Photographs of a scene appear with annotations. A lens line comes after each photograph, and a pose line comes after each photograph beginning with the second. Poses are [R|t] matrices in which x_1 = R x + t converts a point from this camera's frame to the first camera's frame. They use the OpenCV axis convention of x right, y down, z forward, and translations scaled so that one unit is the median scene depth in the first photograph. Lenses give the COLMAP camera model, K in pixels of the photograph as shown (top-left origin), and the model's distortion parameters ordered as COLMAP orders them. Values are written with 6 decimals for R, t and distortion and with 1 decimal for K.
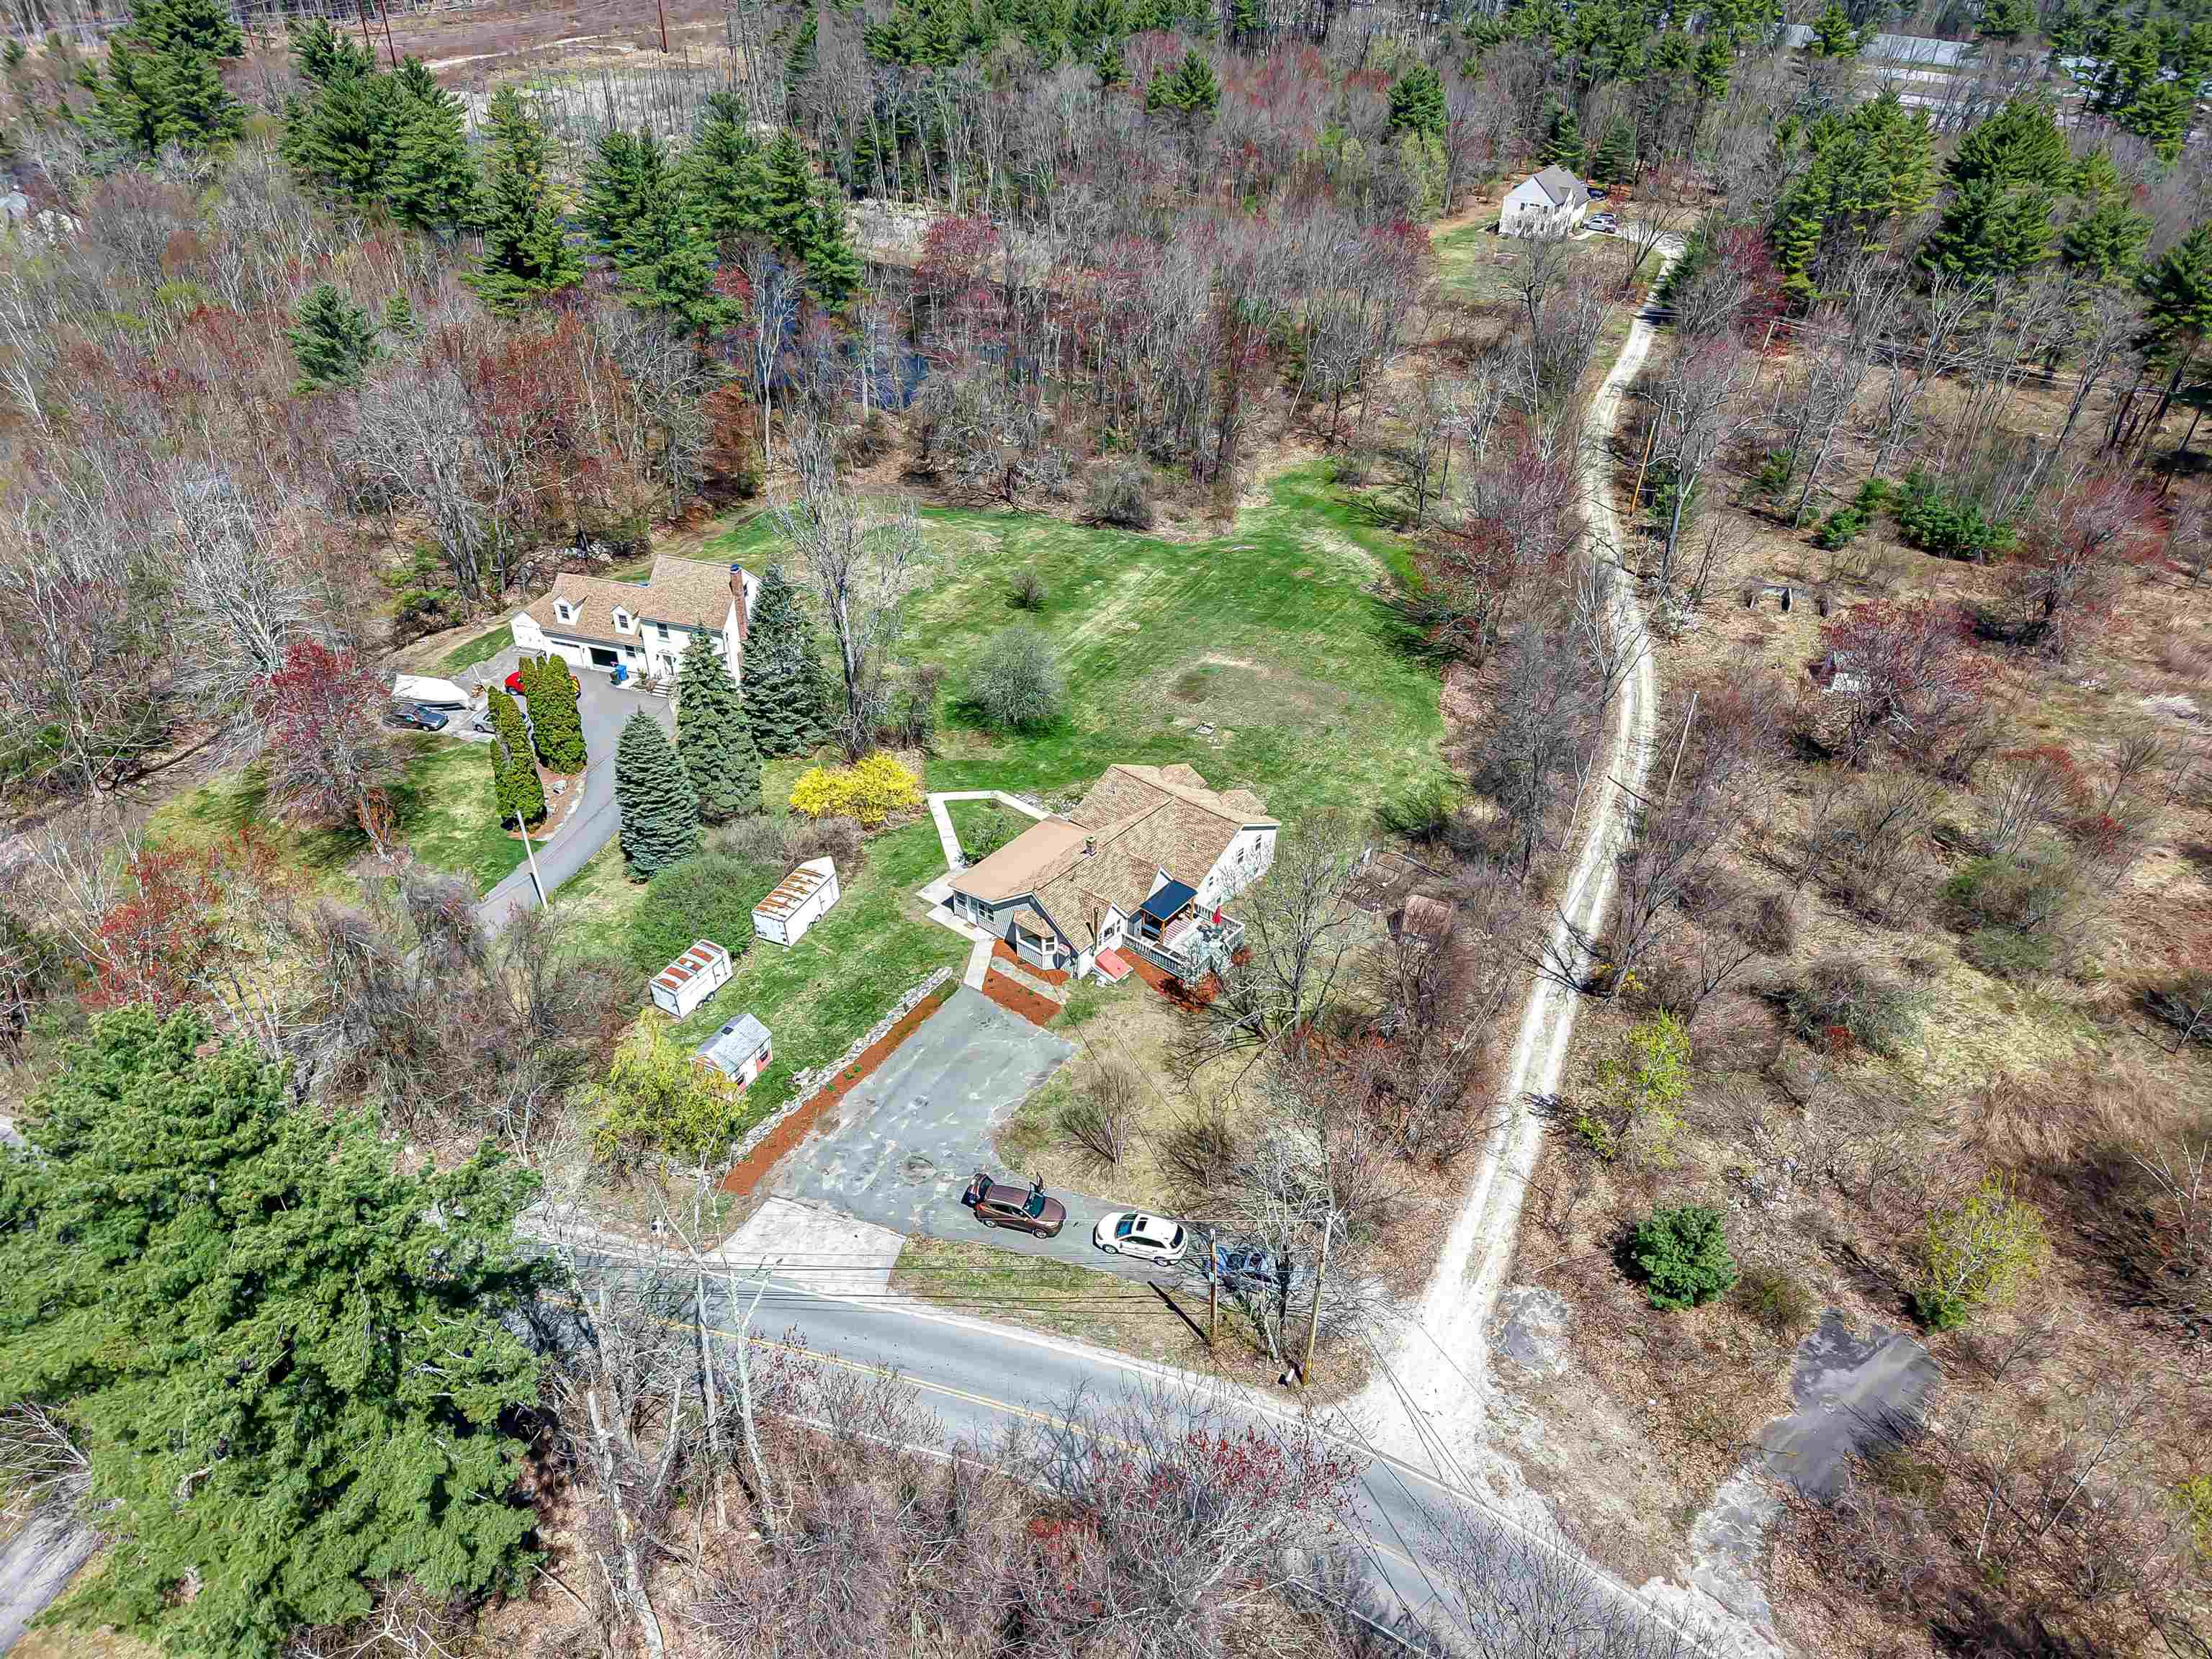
lens RADIAL K [[1461.9, 0, 1106.0], [0, 1461.9, 829.5], [0, 0, 1]] dist [0.001510, 0.001119]
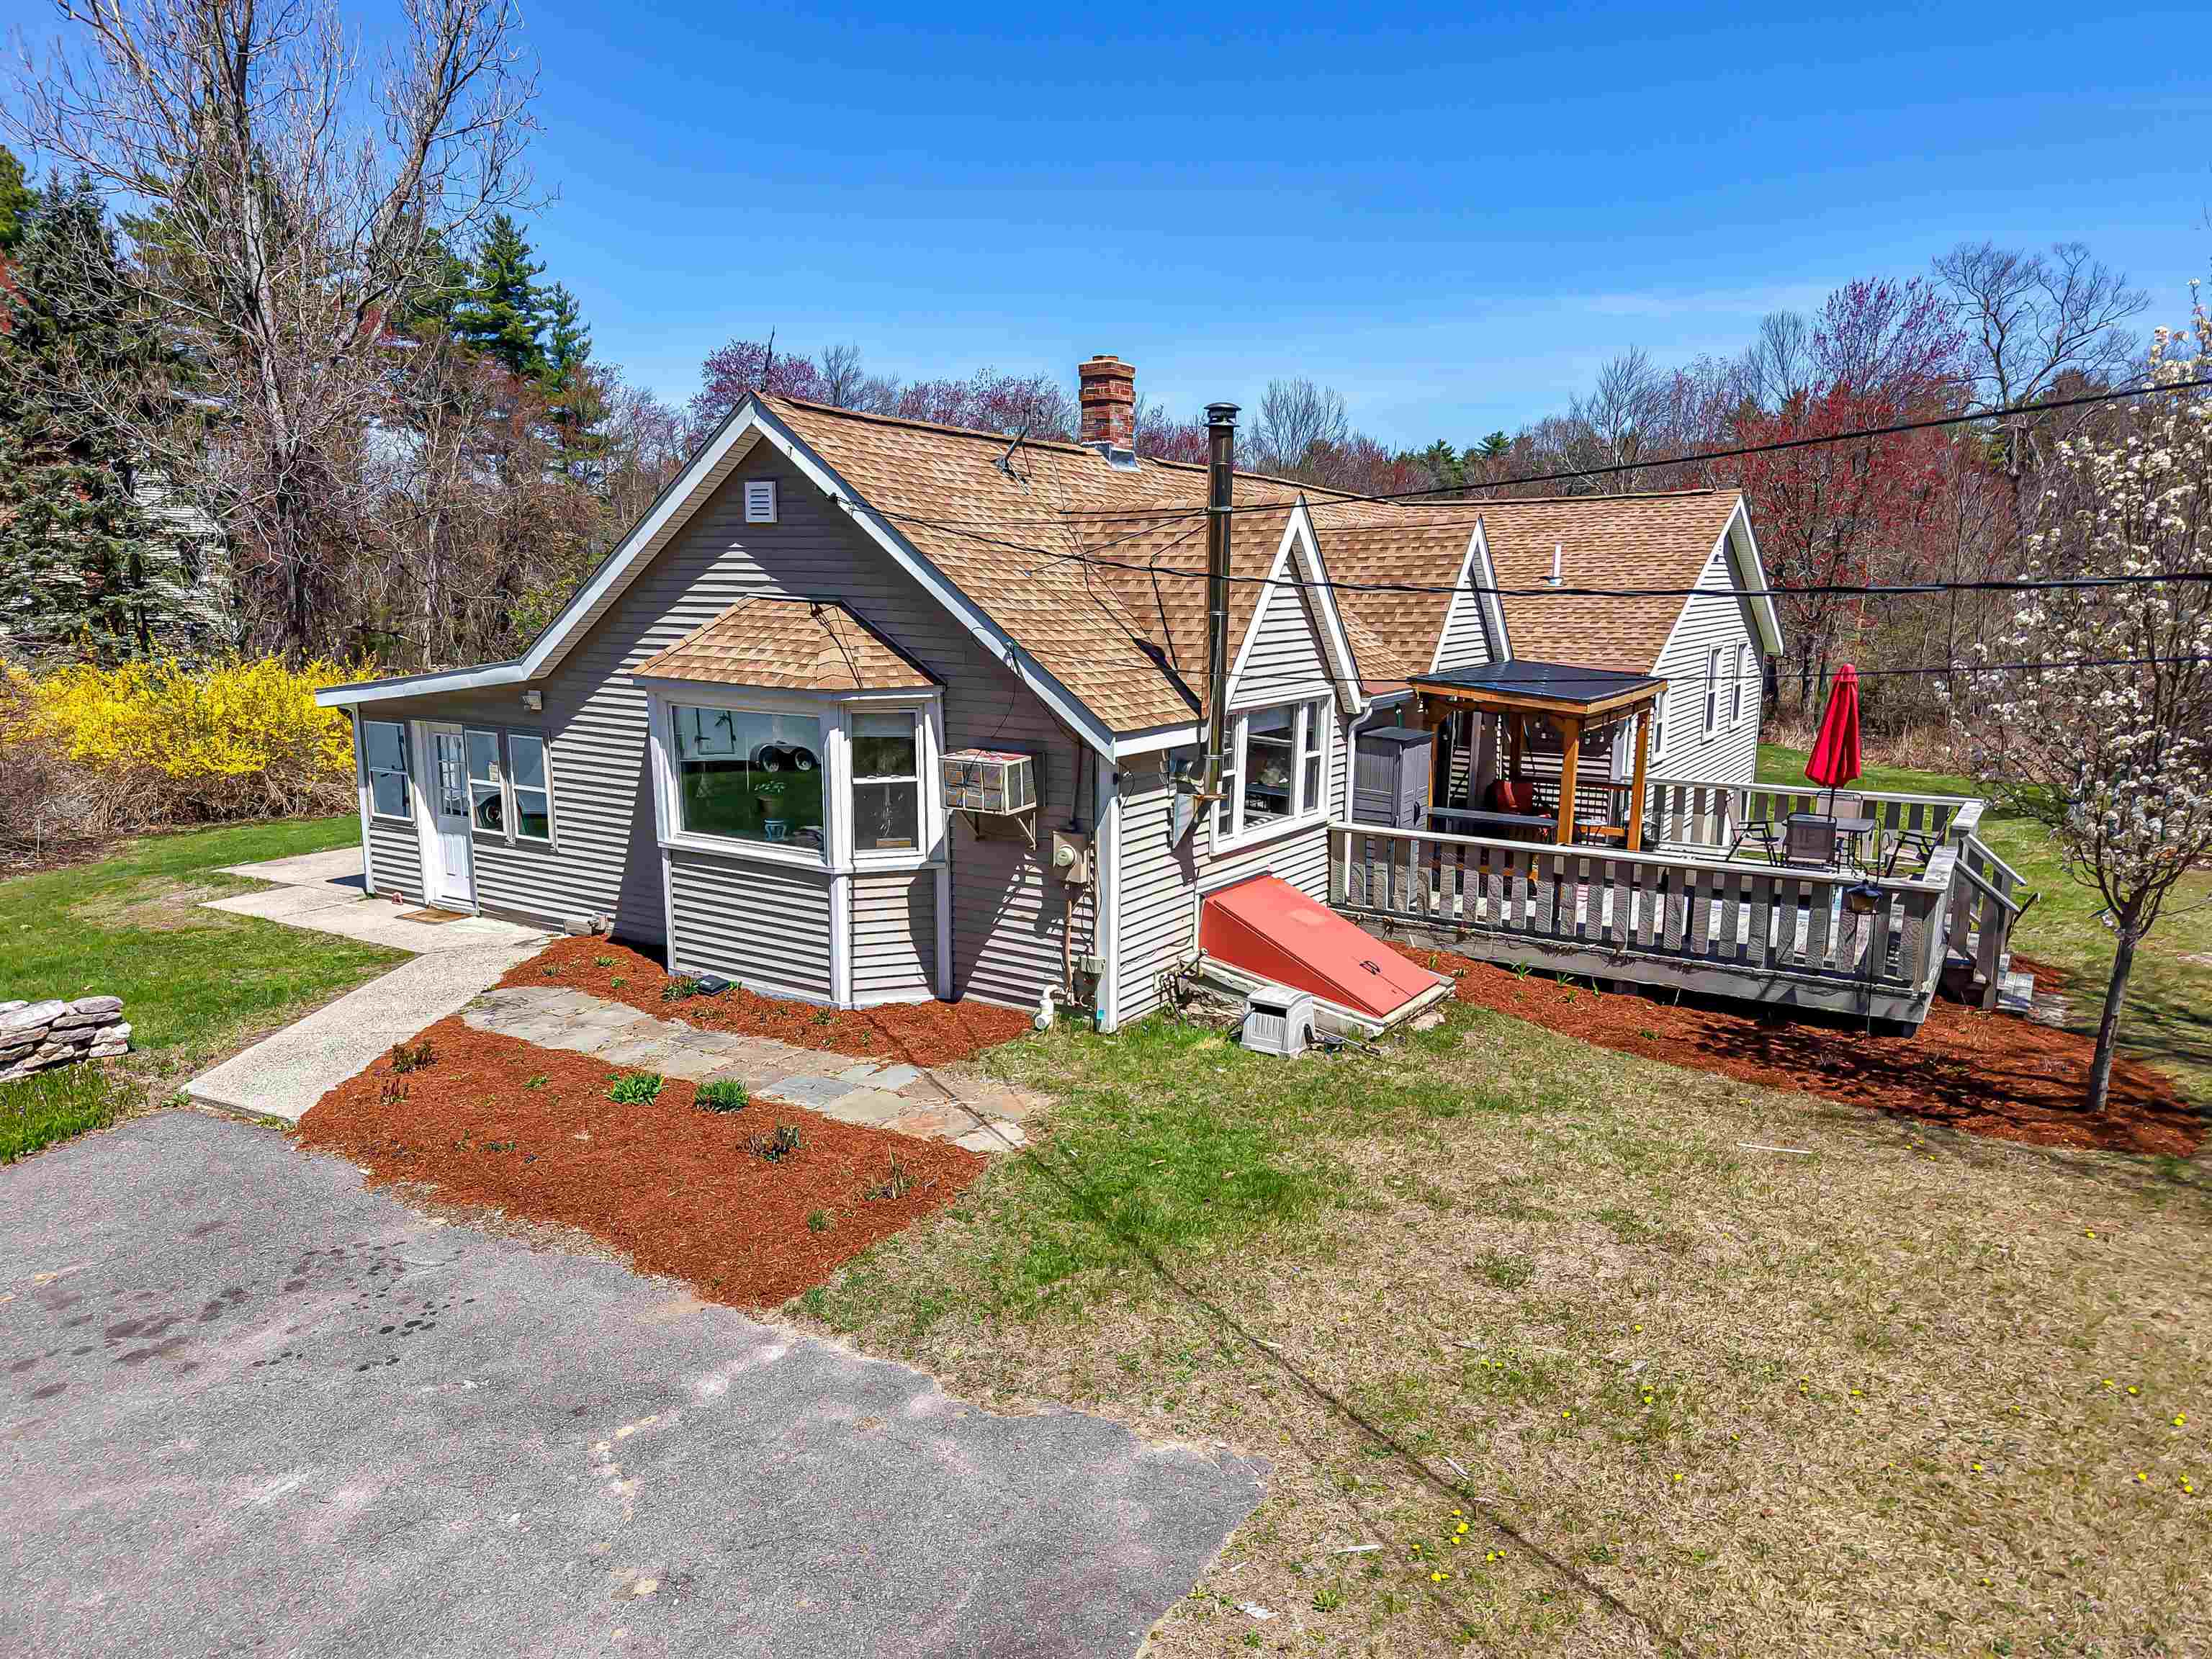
lens RADIAL K [[1499.9, 0, 1106.0], [0, 1499.9, 829.5], [0, 0, 1]] dist [0.000273, 0.000030]
pose [[0.993689, -0.039172, 0.105109, -0.031567], [0.078145, 0.913988, -0.398145, 0.137749], [-0.080472, 0.403846, 0.911281, 0.850766]]
